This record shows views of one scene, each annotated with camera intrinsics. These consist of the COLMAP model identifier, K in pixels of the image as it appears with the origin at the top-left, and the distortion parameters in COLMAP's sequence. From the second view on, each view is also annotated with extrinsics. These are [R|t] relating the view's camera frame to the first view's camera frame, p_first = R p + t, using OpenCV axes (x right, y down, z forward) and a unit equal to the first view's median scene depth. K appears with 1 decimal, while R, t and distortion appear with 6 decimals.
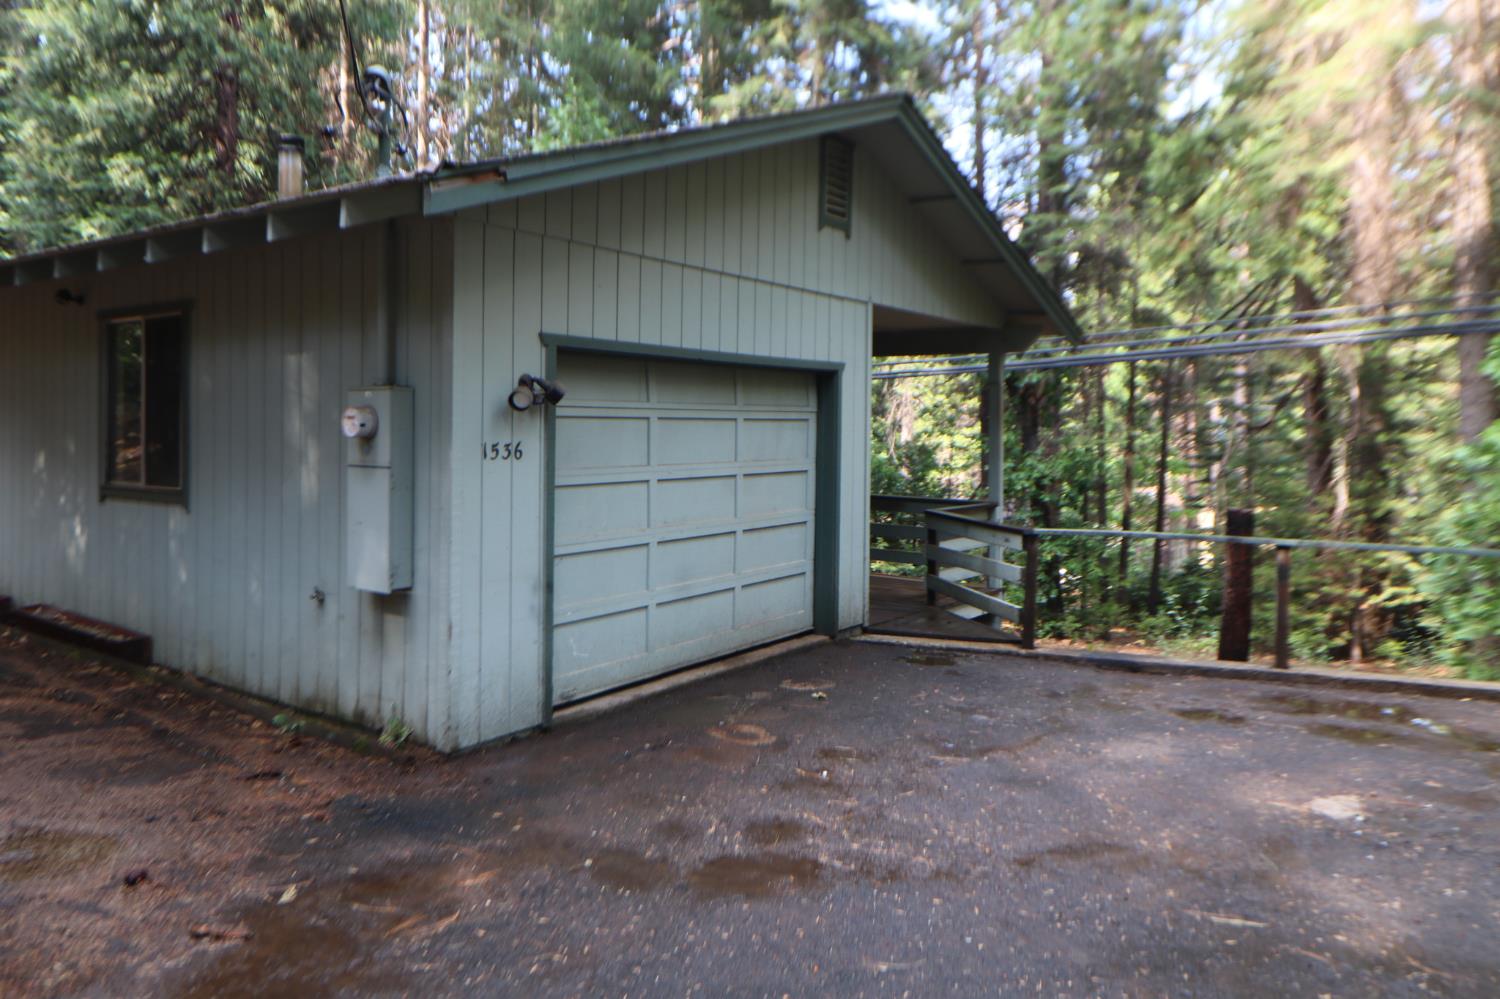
lens RADIAL K [[1039.5, 0, 759.6], [0, 1039.5, 474.9], [0, 0, 1]] dist [0.025550, -0.006459]
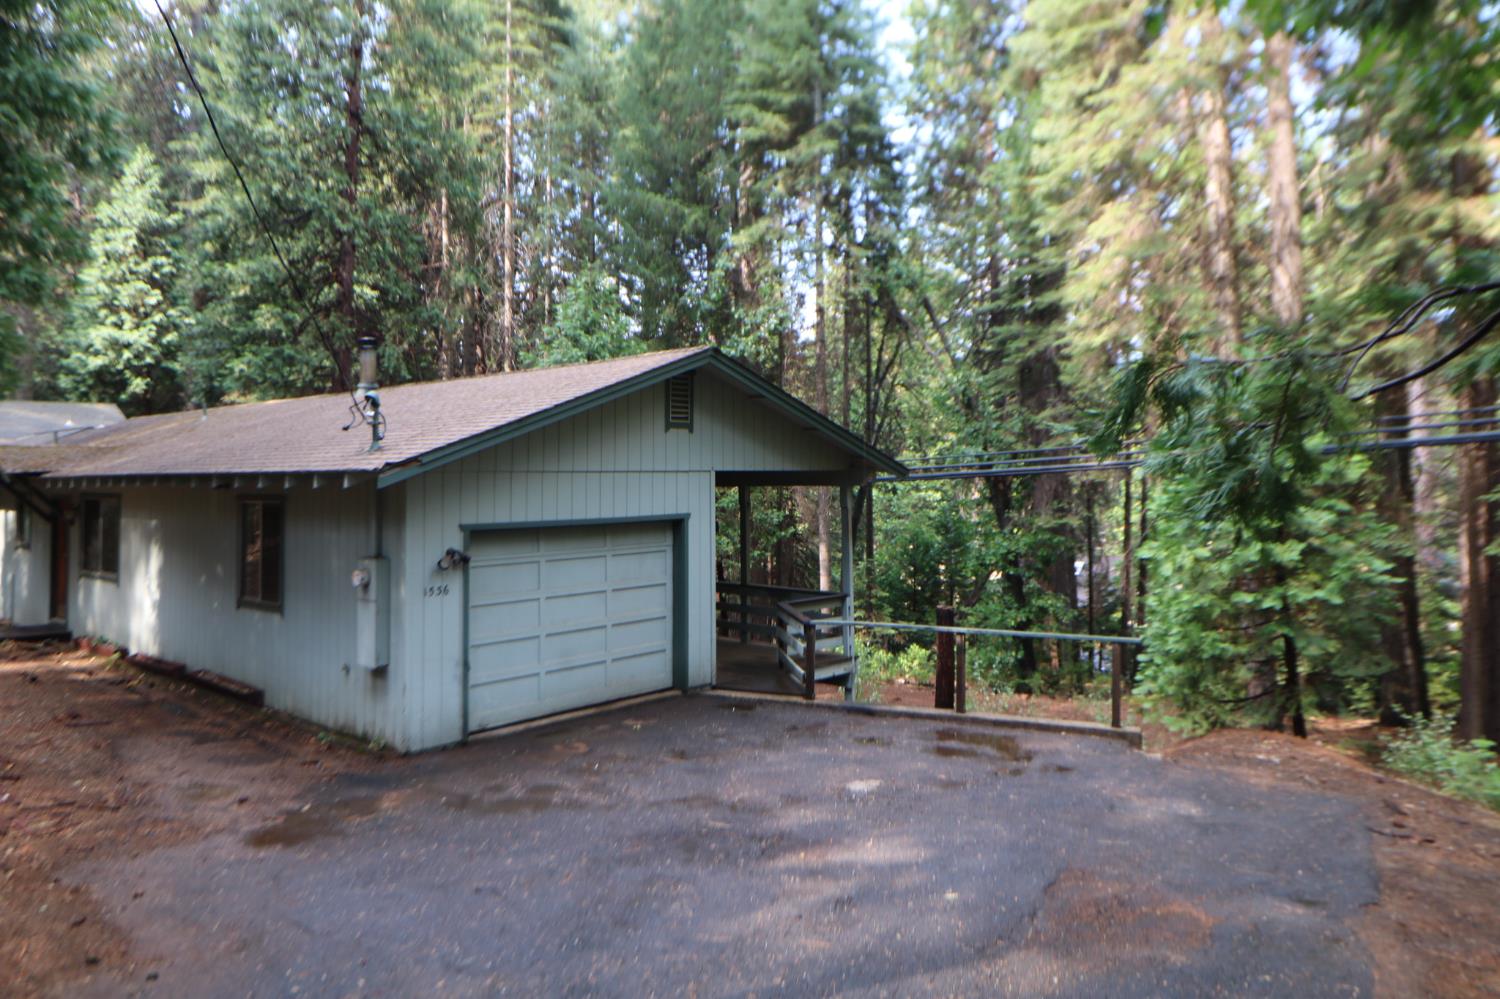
lens RADIAL K [[1039.5, 0, 757.9], [0, 1039.5, 485.6], [0, 0, 1]] dist [0.025550, -0.006459]
pose [[0.993702, -0.017415, -0.110690, 0.444432], [0.013063, 0.999117, -0.039921, -0.107623], [0.111287, 0.038224, 0.993053, -0.659356]]
